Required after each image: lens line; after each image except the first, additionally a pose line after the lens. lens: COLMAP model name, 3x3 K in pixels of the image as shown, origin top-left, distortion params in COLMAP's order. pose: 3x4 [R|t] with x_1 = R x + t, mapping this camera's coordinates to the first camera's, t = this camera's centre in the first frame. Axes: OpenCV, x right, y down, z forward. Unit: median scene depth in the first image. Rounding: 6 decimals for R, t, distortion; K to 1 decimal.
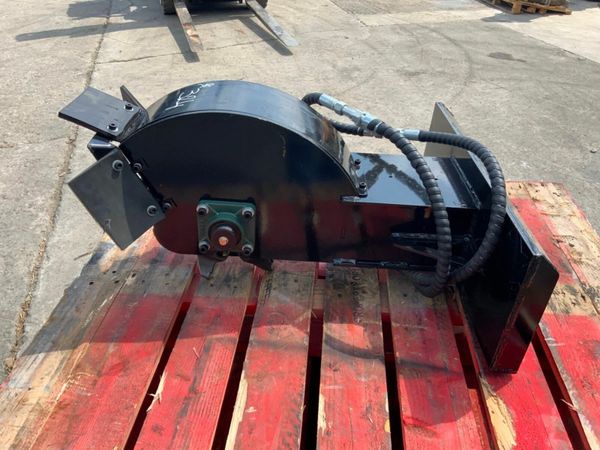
lens RADIAL K [[501.6, 0, 301.3], [0, 501.6, 226.0], [0, 0, 1]] dist [0.031164, -0.074418]
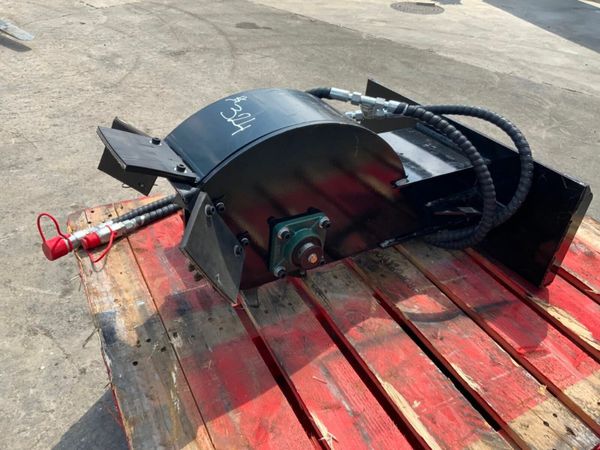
lens RADIAL K [[501.6, 0, 297.7], [0, 501.6, 225.5], [0, 0, 1]] dist [0.031164, -0.074418]
pose [[0.840503, -0.285577, 0.460436, -0.540038], [0.263884, 0.957976, 0.112460, -0.129968], [-0.473202, 0.026979, 0.880541, 0.162558]]
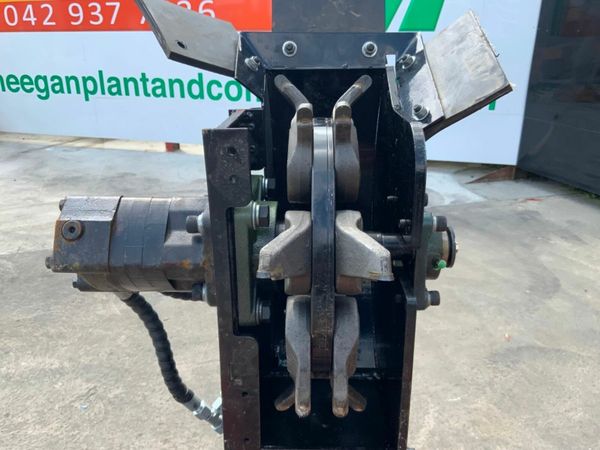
lens RADIAL K [[501.6, 0, 301.4], [0, 501.6, 222.1], [0, 0, 1]] dist [0.031164, -0.074418]
pose [[-0.042656, -0.351754, 0.935120, 0.041200], [0.550208, 0.772983, 0.315863, -0.592604], [-0.833938, 0.527984, 0.160565, 0.738534]]
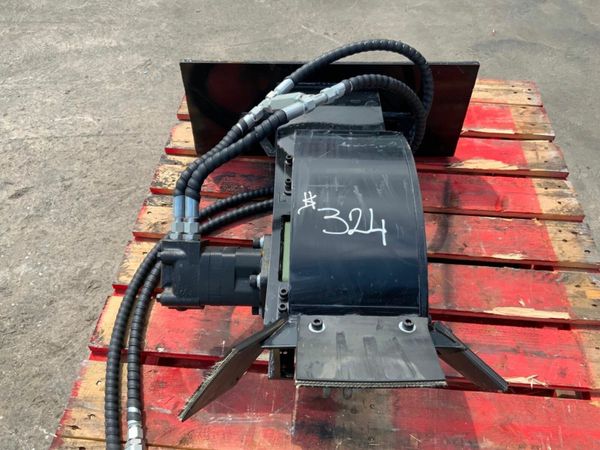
lens RADIAL K [[501.6, 0, 303.1], [0, 501.6, 226.7], [0, 0, 1]] dist [0.031164, -0.074418]
pose [[-0.003227, -0.761803, 0.647801, -0.600036], [0.548102, 0.540482, 0.638328, -0.642248], [-0.836405, 0.357121, 0.415801, 0.701189]]
